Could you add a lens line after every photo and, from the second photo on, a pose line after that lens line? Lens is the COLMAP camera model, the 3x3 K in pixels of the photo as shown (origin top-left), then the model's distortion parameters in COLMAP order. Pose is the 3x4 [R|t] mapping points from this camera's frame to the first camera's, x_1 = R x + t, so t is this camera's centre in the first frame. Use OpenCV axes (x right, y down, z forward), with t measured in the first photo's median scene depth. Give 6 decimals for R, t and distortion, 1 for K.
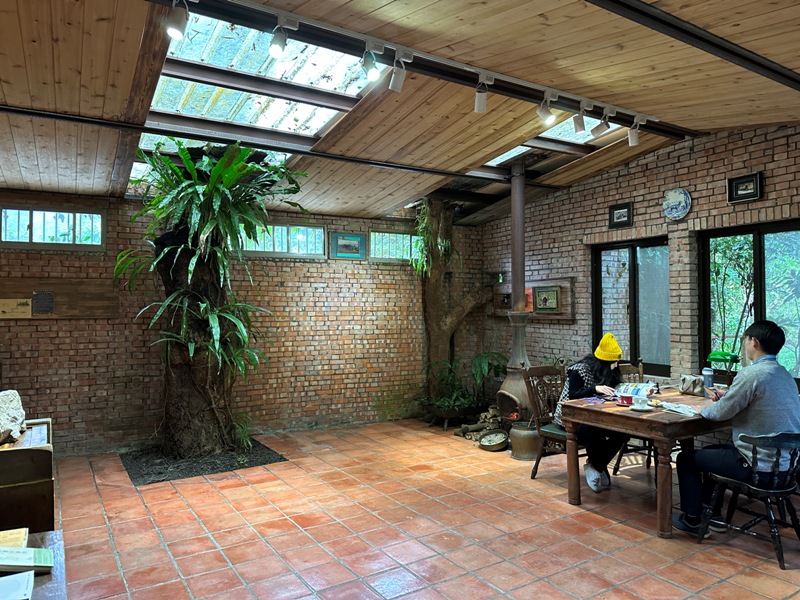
lens RADIAL K [[559.7, 0, 400.0], [0, 559.7, 300.0], [0, 0, 1]] dist [0.053429, -0.073068]
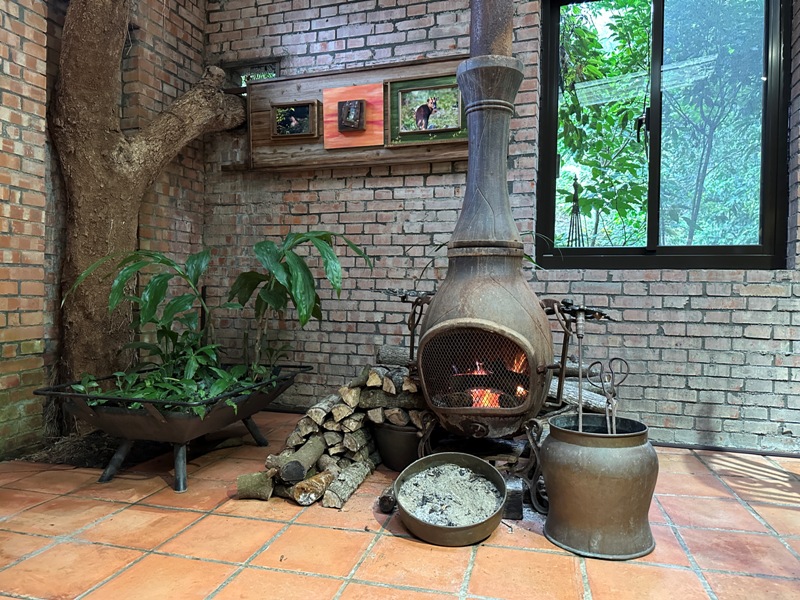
lens RADIAL K [[559.7, 0, 400.0], [0, 559.7, 300.0], [0, 0, 1]] dist [0.053429, -0.073068]
pose [[0.723113, 0.000619, 0.690729, -0.036113], [-0.020531, 0.999577, 0.020597, 0.125022], [-0.690424, -0.029075, 0.722820, 0.691046]]
